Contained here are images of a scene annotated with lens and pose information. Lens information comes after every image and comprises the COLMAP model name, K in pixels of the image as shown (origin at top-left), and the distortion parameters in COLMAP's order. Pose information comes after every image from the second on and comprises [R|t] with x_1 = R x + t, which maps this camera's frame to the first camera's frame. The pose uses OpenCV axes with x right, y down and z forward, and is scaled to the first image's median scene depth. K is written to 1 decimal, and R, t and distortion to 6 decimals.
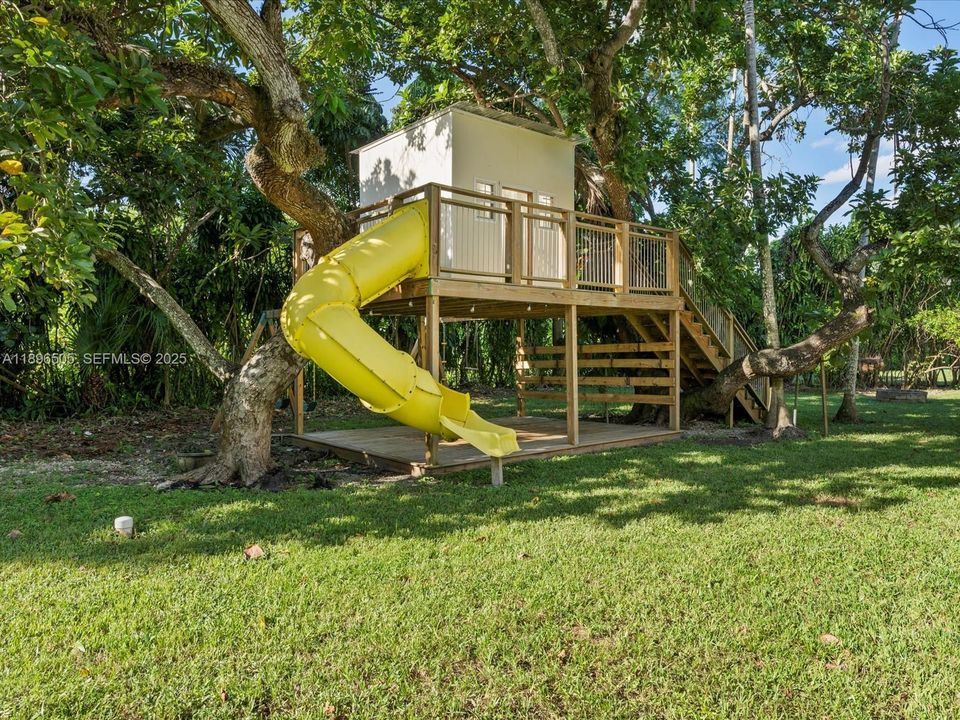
lens RADIAL K [[659.4, 0, 480.0], [0, 659.4, 360.0], [0, 0, 1]] dist [0.001076, 0.000158]
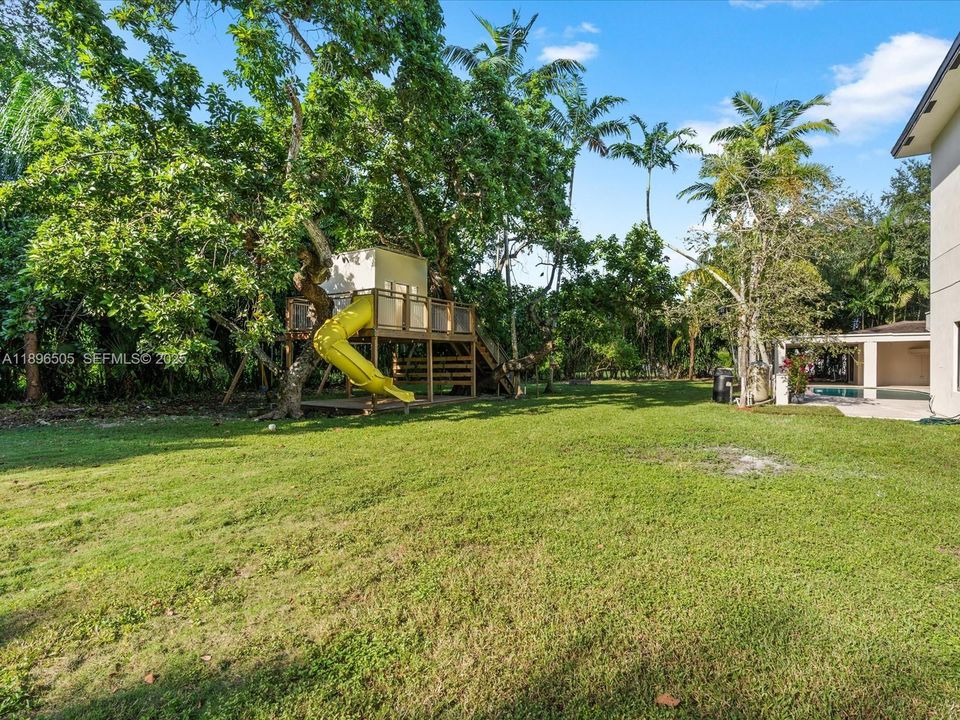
lens RADIAL K [[499.5, 0, 480.0], [0, 499.5, 360.0], [0, 0, 1]] dist [0.000587, 0.000089]
pose [[0.951765, 0.001840, 0.306824, -0.199878], [0.002753, 0.999891, -0.014536, 0.009821], [-0.306817, 0.014680, 0.951655, -0.607635]]
